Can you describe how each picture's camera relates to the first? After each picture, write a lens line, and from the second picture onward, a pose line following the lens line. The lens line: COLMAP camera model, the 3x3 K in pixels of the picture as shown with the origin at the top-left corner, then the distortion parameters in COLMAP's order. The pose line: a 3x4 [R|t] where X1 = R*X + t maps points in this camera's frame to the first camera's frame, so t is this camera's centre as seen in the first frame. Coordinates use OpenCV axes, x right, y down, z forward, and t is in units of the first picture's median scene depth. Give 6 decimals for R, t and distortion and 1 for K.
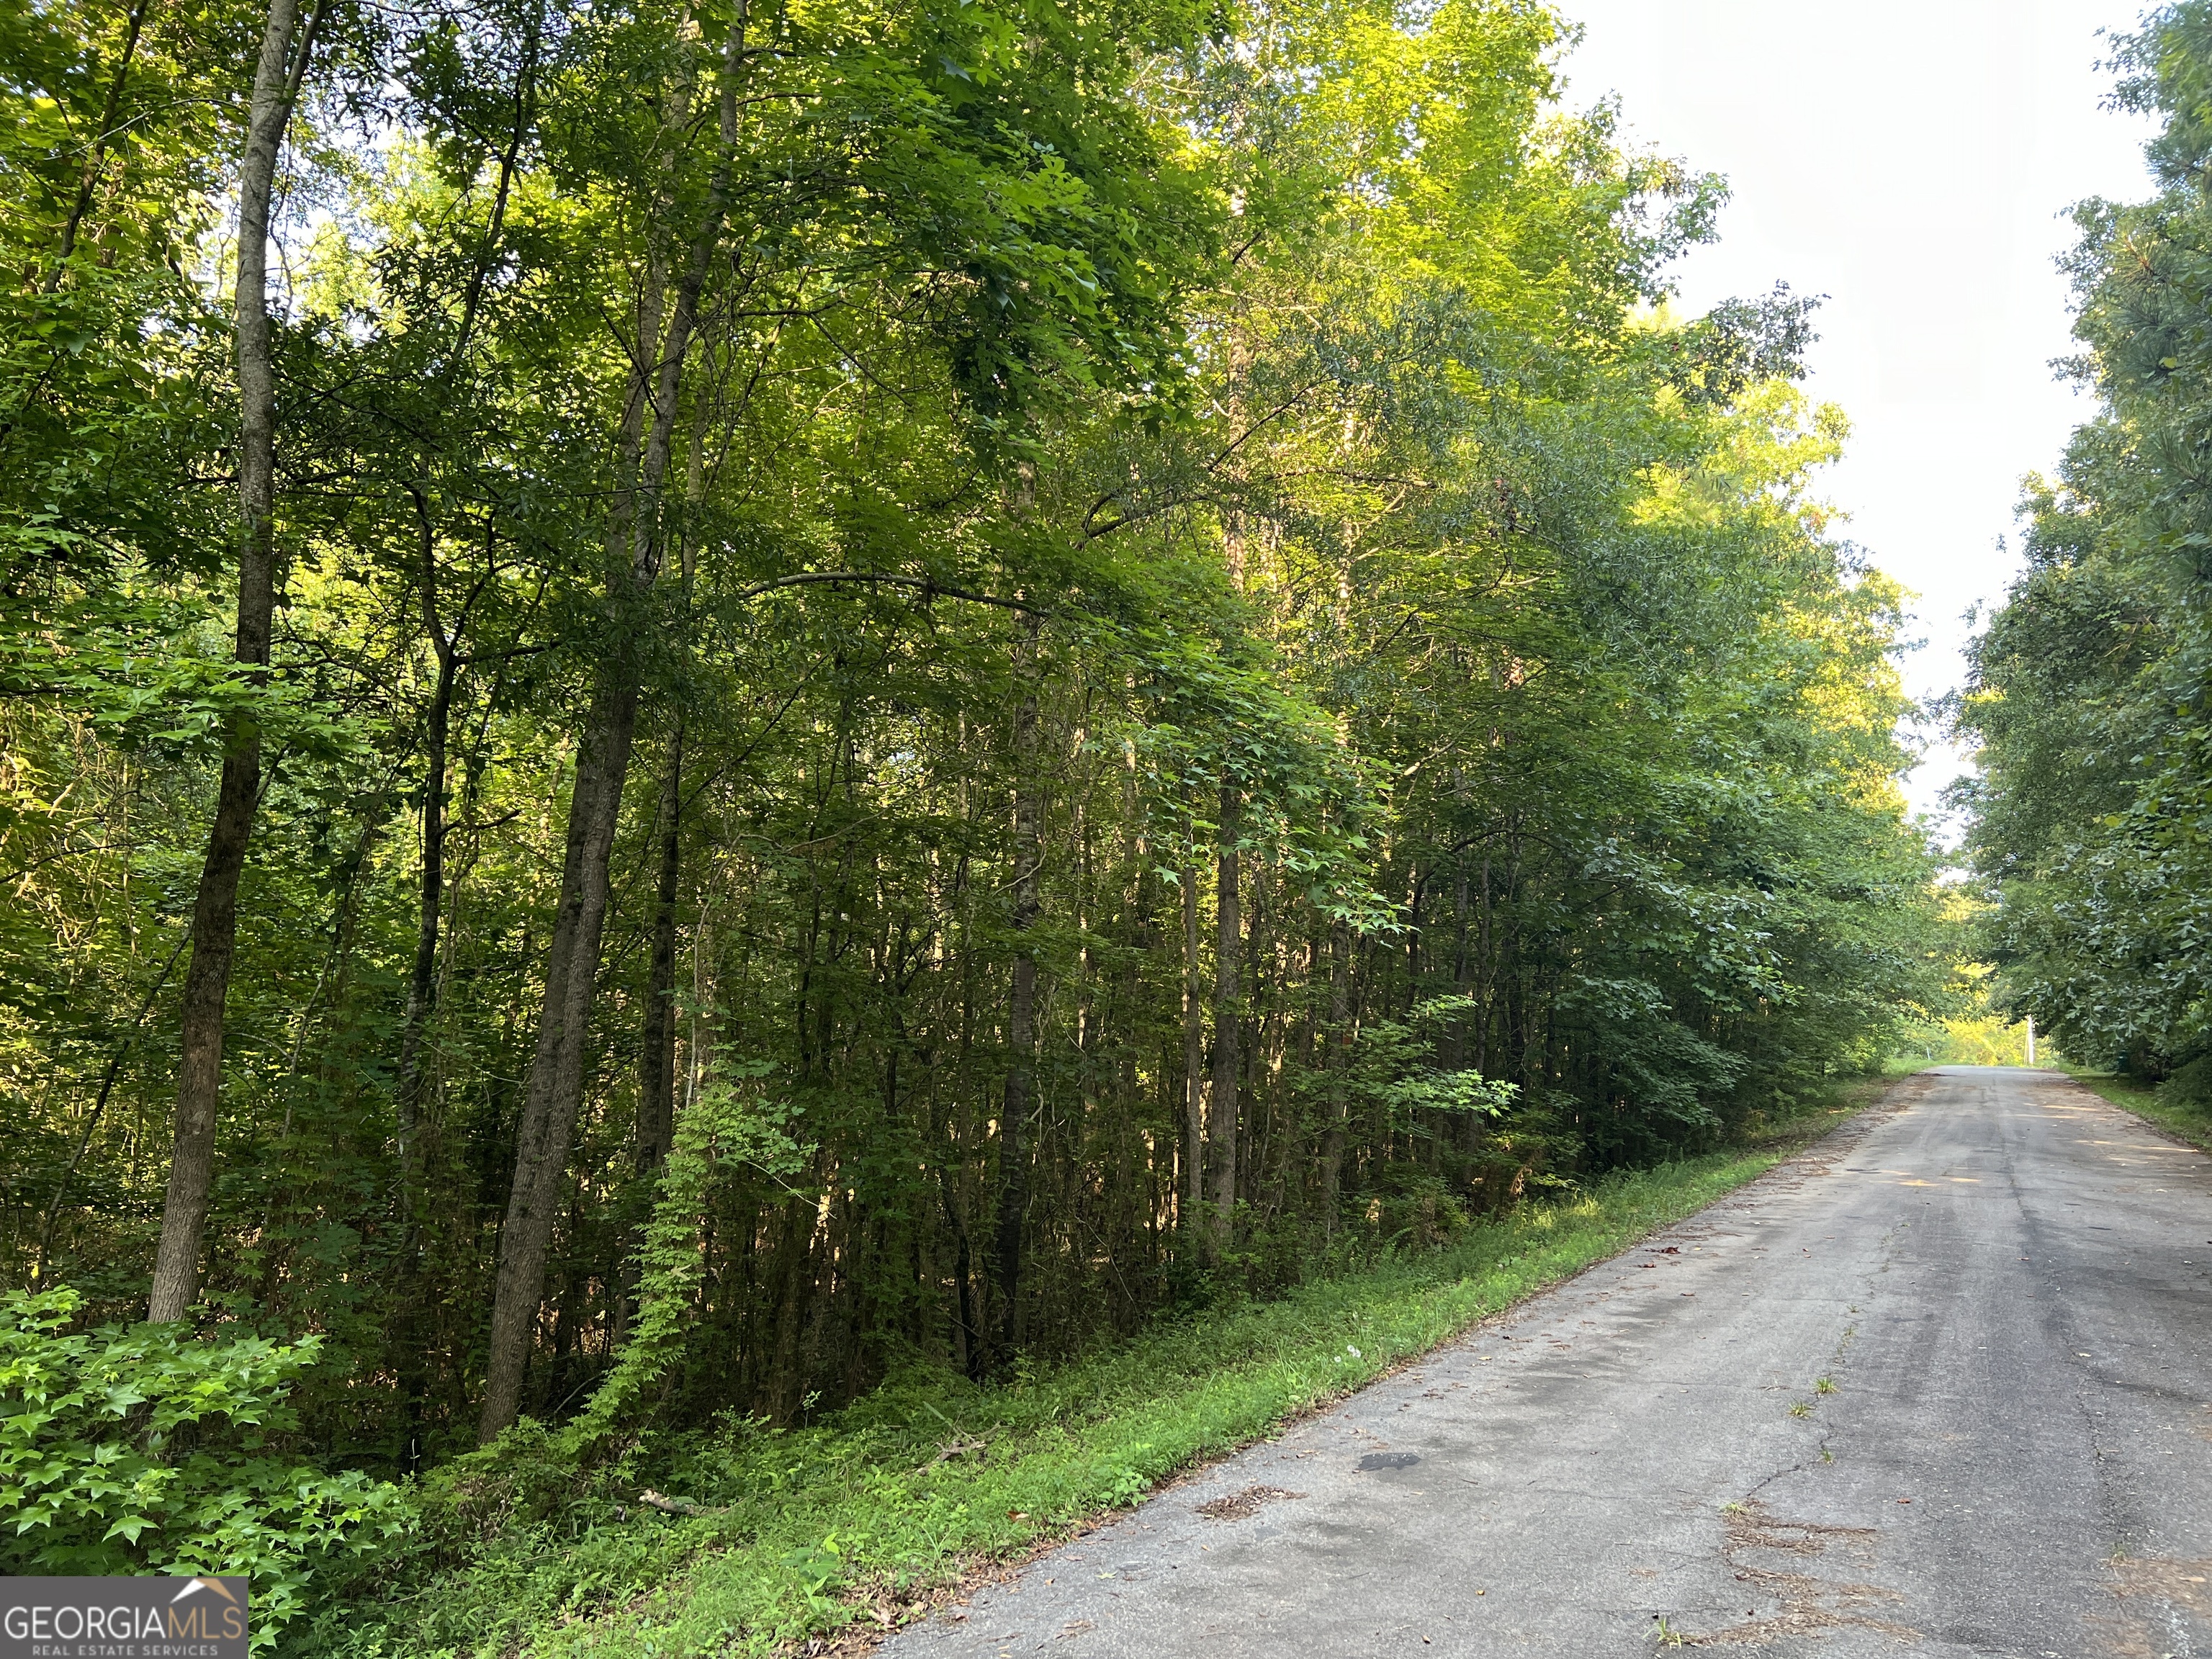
lens RADIAL K [[1657.1, 0, 1092.3], [0, 1657.1, 828.2], [0, 0, 1]] dist [0.034157, -0.025552]
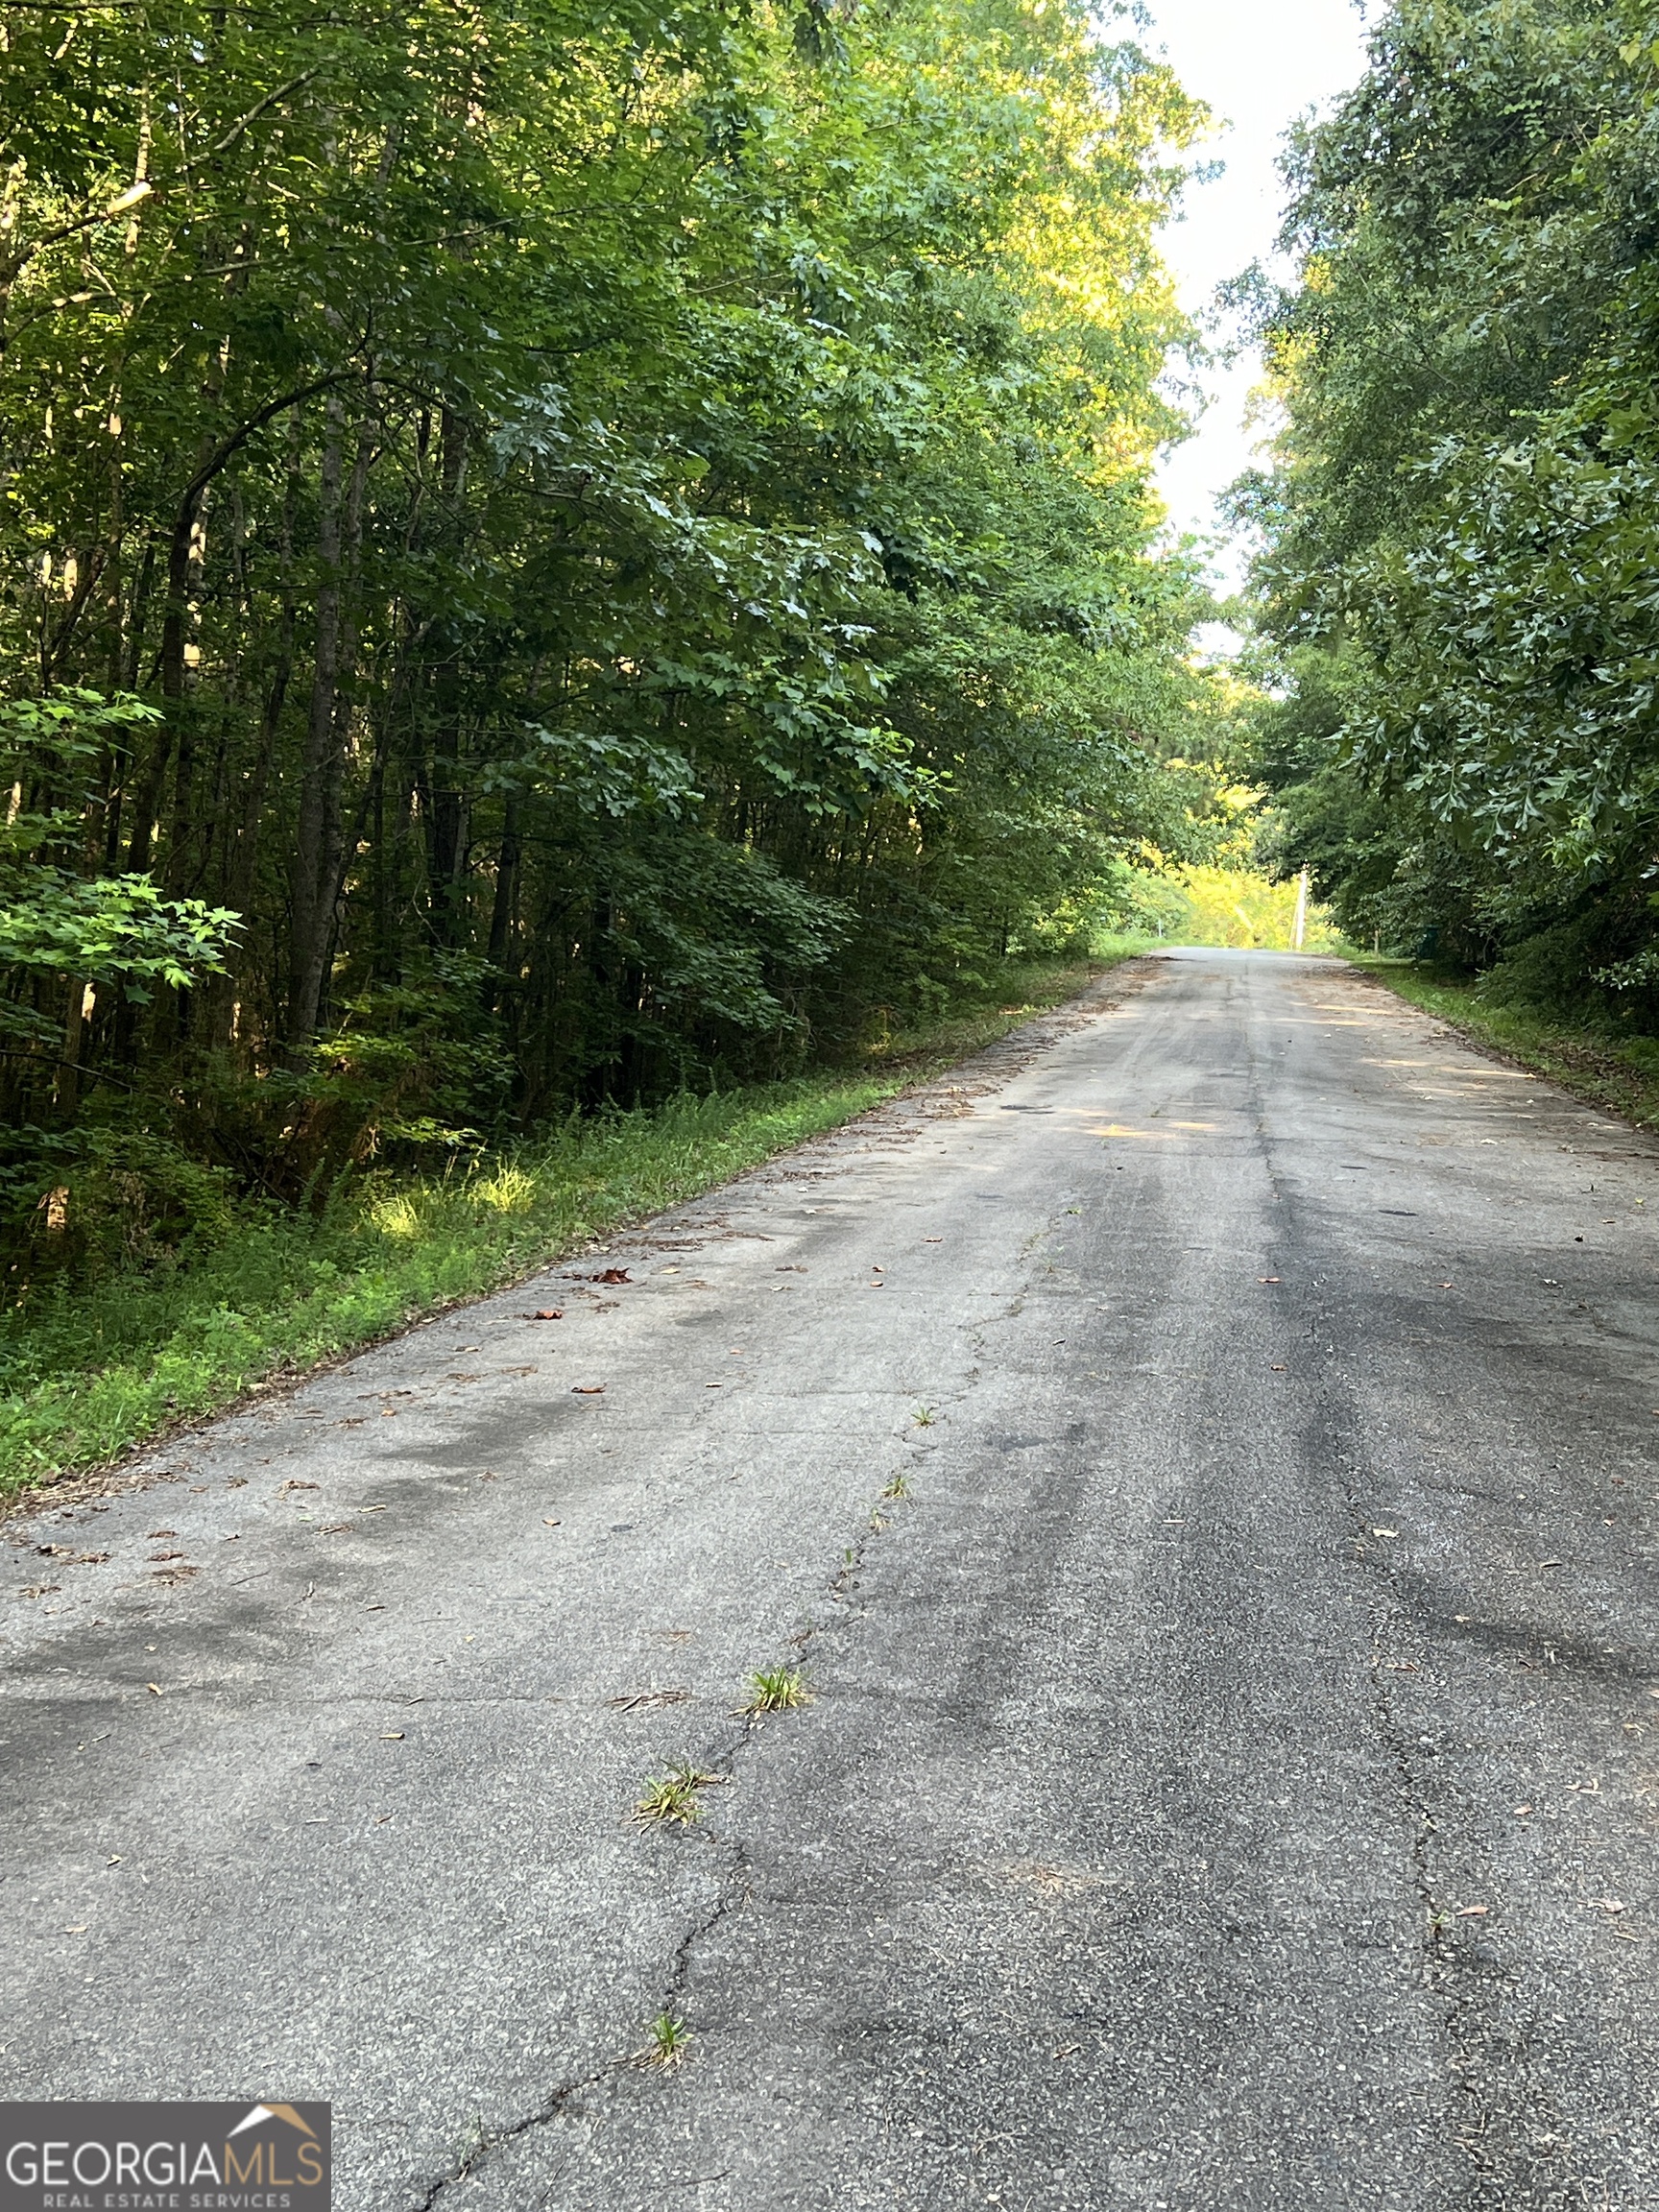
lens RADIAL K [[2853.3, 0, 832.0], [0, 2853.3, 1106.9], [0, 0, 1]] dist [0.096441, 0.000000]
pose [[0.940370, 0.000535, 0.340153, 0.074605], [-0.068884, 0.979579, 0.188892, 0.028130], [-0.333105, -0.201060, 0.921203, 0.139526]]
